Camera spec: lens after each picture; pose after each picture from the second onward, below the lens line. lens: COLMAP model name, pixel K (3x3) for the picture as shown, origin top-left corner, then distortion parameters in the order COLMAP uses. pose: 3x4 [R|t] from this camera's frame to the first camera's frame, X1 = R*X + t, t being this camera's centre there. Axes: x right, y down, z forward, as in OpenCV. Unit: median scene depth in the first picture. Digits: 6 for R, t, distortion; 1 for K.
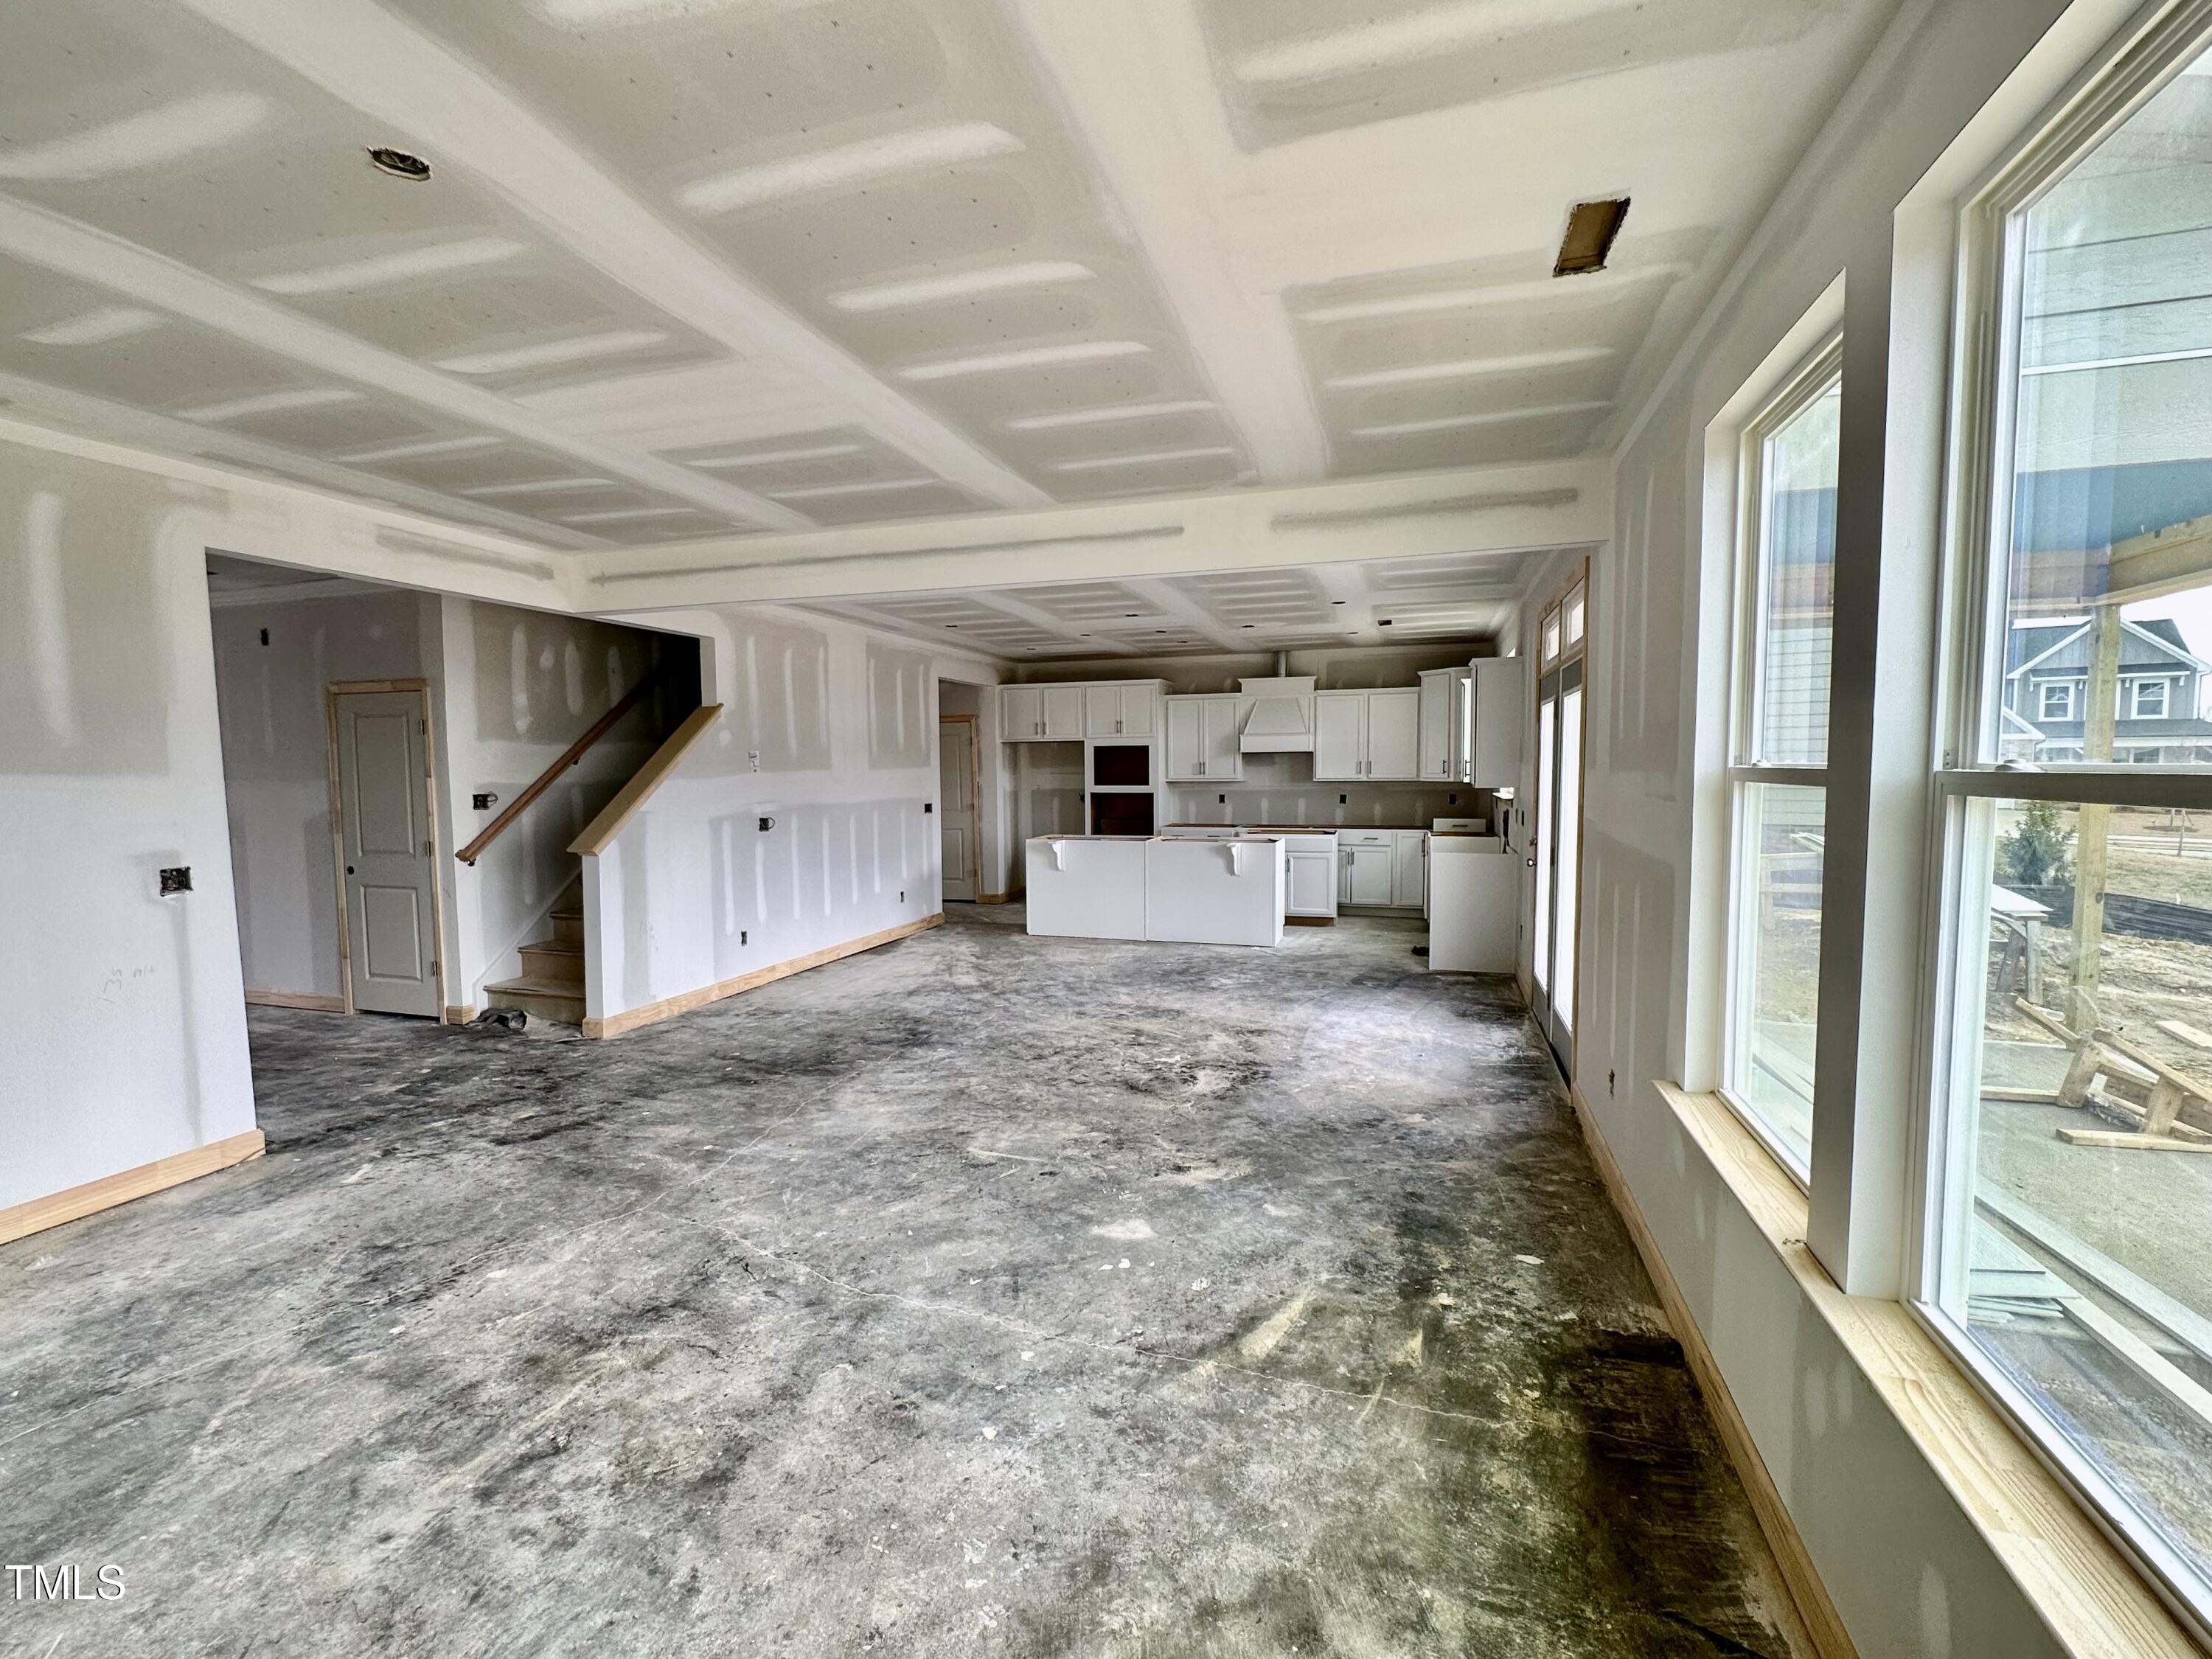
lens RADIAL K [[972.5, 0, 1107.7], [0, 972.5, 831.4], [0, 0, 1]] dist [-0.002058, -0.000014]
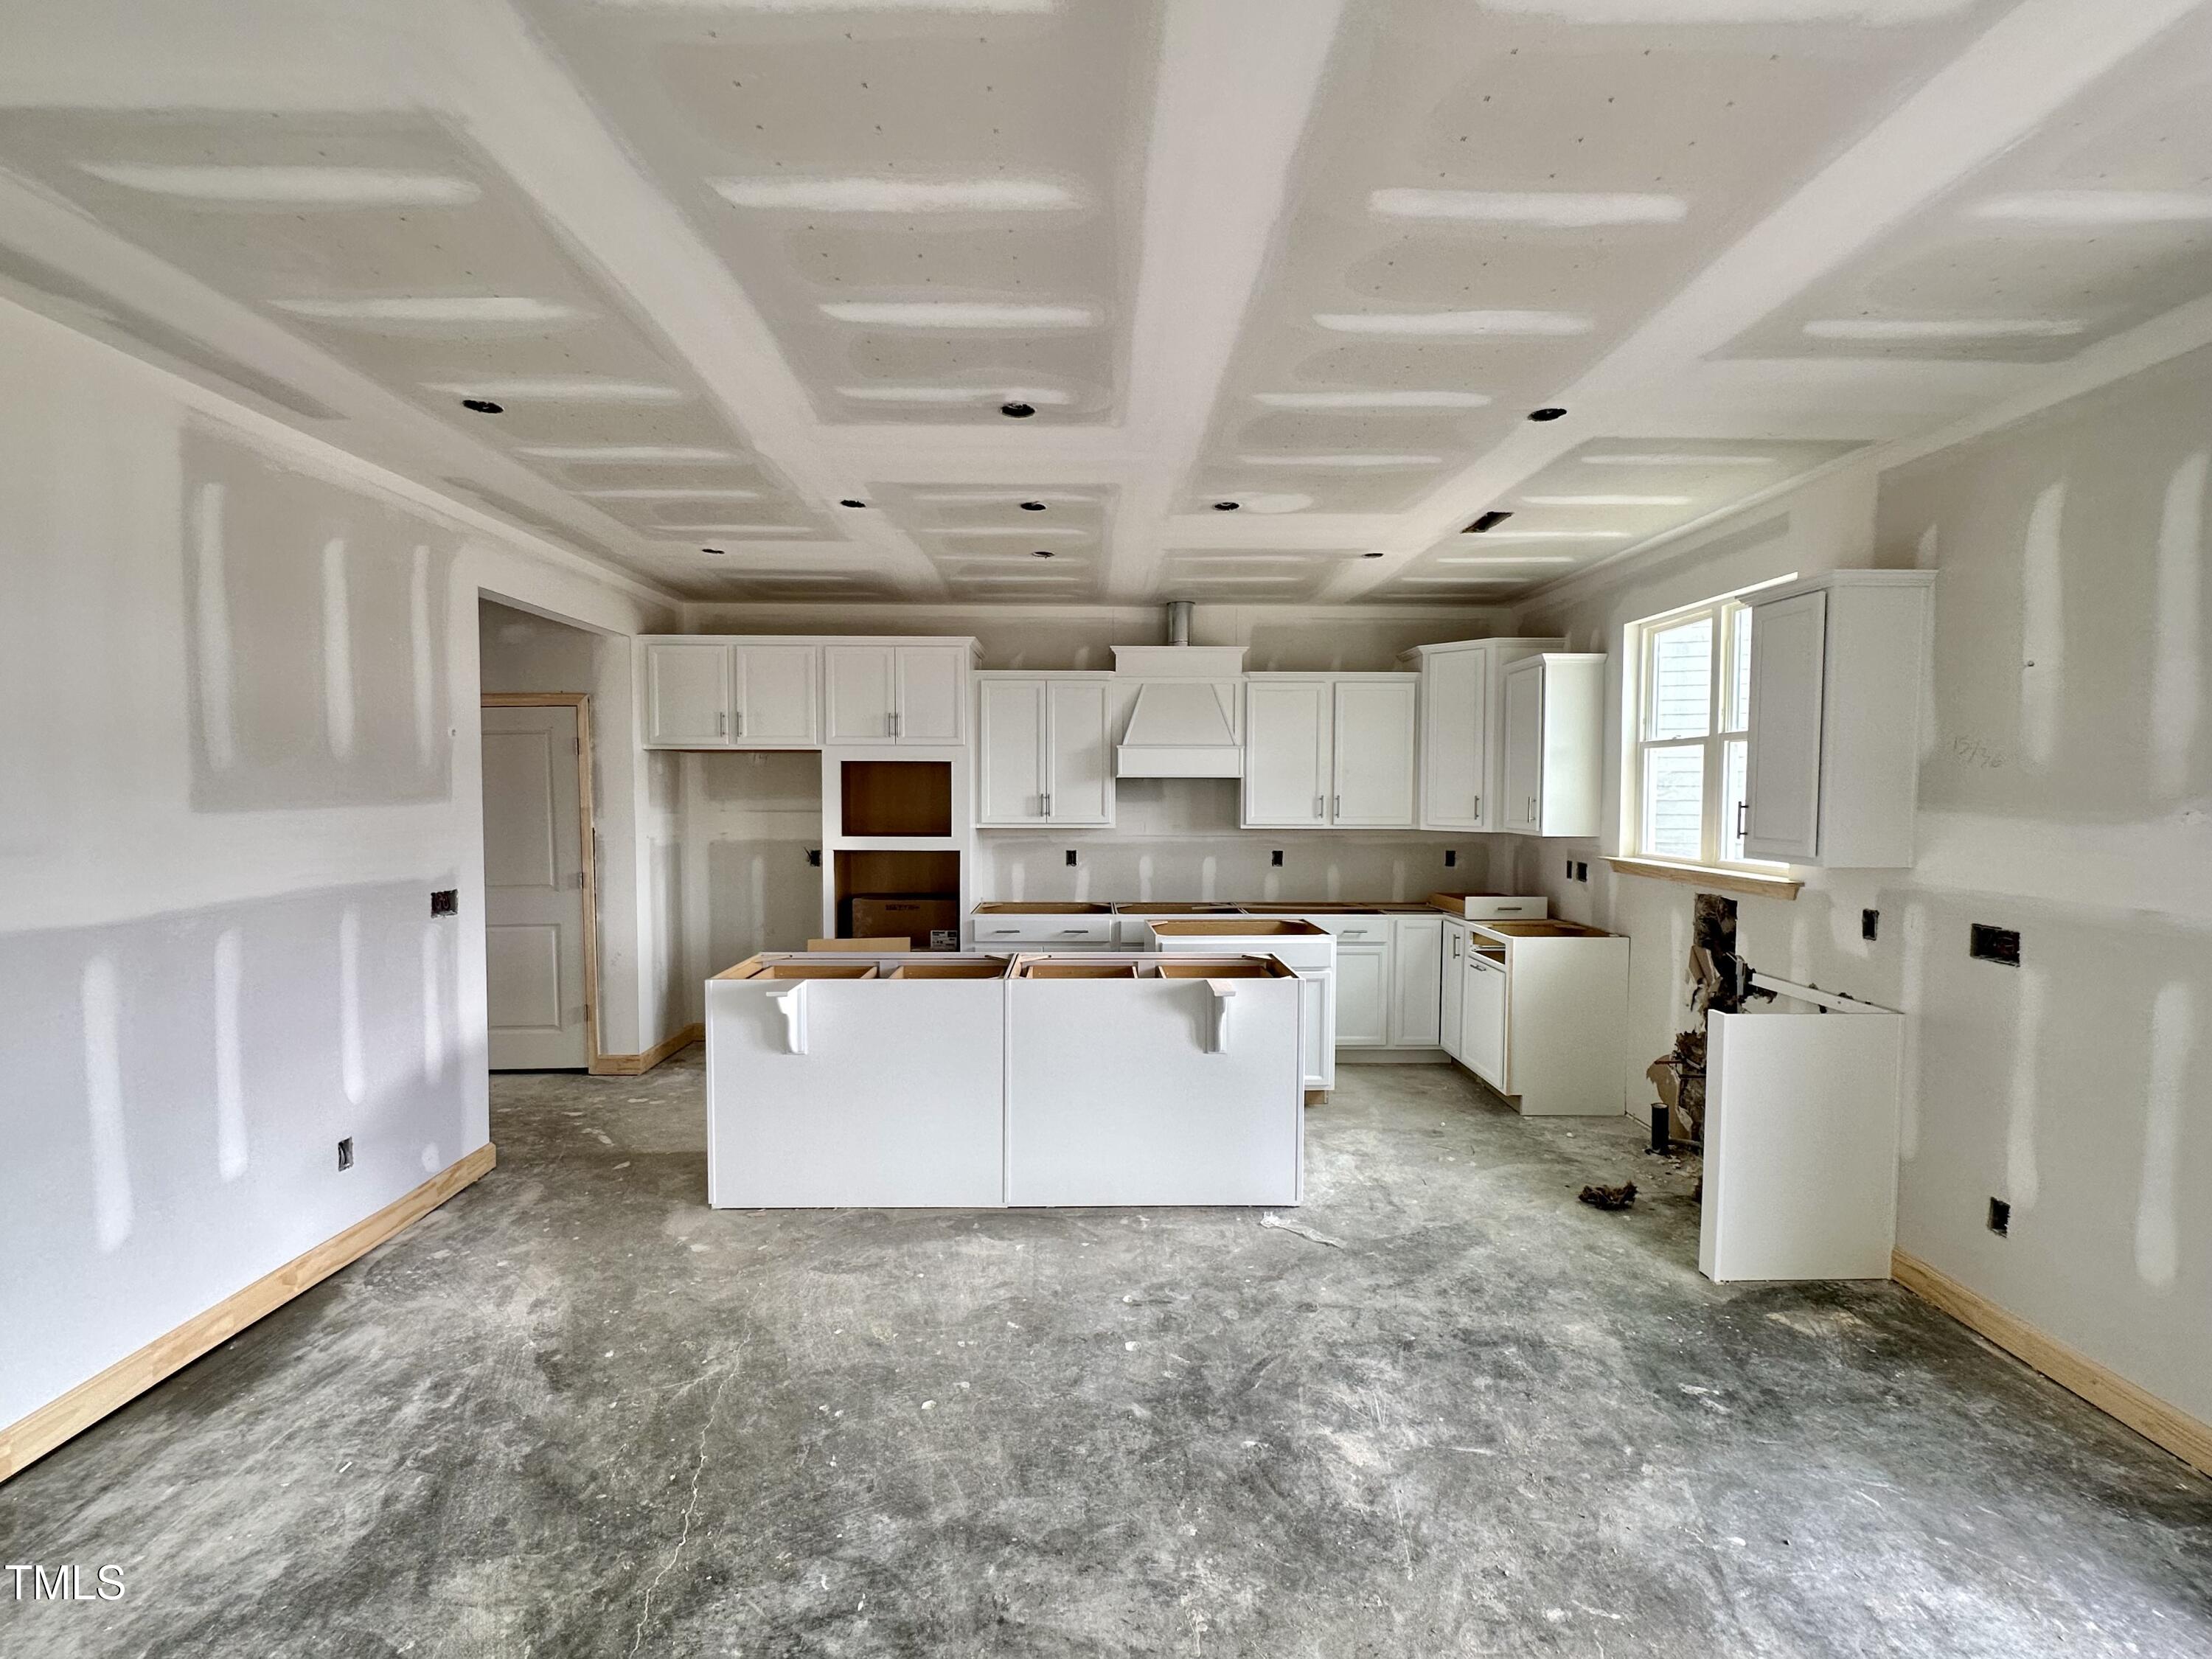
lens RADIAL K [[972.5, 0, 1102.6], [0, 972.5, 836.6], [0, 0, 1]] dist [-0.002058, -0.000014]
pose [[0.949450, -0.003479, 0.313900, -0.049608], [0.009238, 0.999815, -0.016864, -0.041433], [-0.313783, 0.018911, 0.949306, 0.520381]]
